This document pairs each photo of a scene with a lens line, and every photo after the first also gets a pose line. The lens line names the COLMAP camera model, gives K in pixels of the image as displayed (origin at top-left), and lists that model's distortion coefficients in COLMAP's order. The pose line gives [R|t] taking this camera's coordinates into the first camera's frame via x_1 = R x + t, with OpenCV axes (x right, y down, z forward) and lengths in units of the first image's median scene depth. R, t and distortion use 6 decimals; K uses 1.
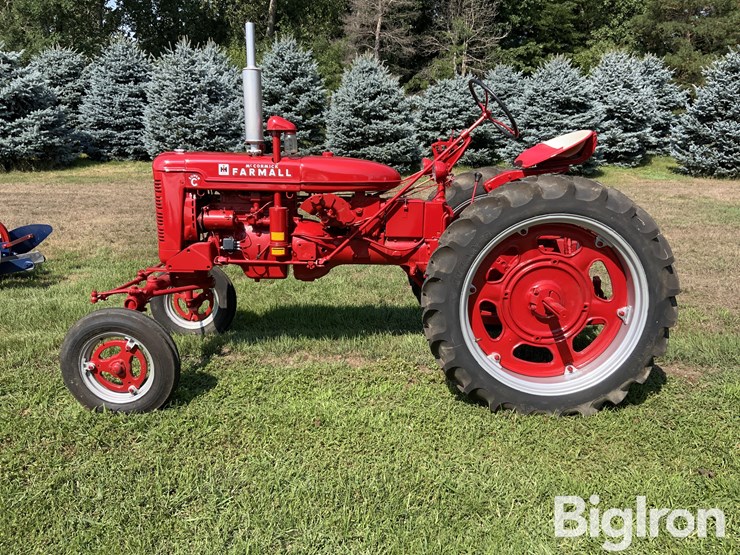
lens RADIAL K [[619.8, 0, 366.4], [0, 619.8, 276.4], [0, 0, 1]] dist [0.109367, -0.231387]
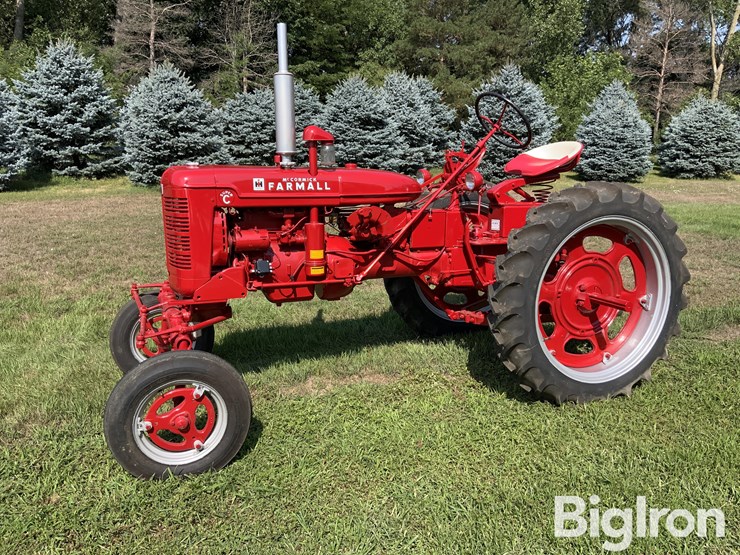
lens RADIAL K [[619.8, 0, 366.4], [0, 619.8, 276.4], [0, 0, 1]] dist [0.109367, -0.231387]
pose [[0.925988, -0.077557, 0.369501, -0.096140], [0.085880, 0.996287, -0.006105, -0.004516], [-0.367655, 0.037386, 0.929210, 0.025673]]
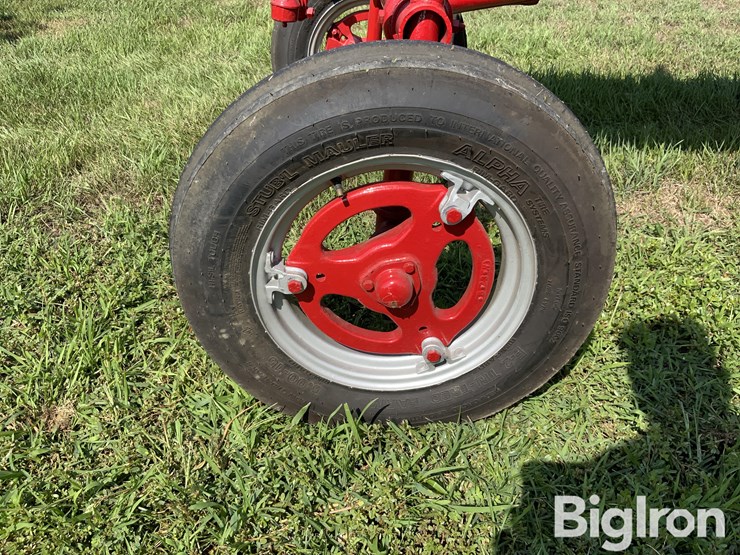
lens RADIAL K [[616.3, 0, 366.6], [0, 616.3, 277.1], [0, 0, 1]] dist [0.069104, -0.106666]
pose [[0.999092, -0.011591, 0.041007, -0.087164], [-0.002702, 0.943136, 0.332397, 0.011493], [-0.042528, -0.332206, 0.942247, 0.156664]]
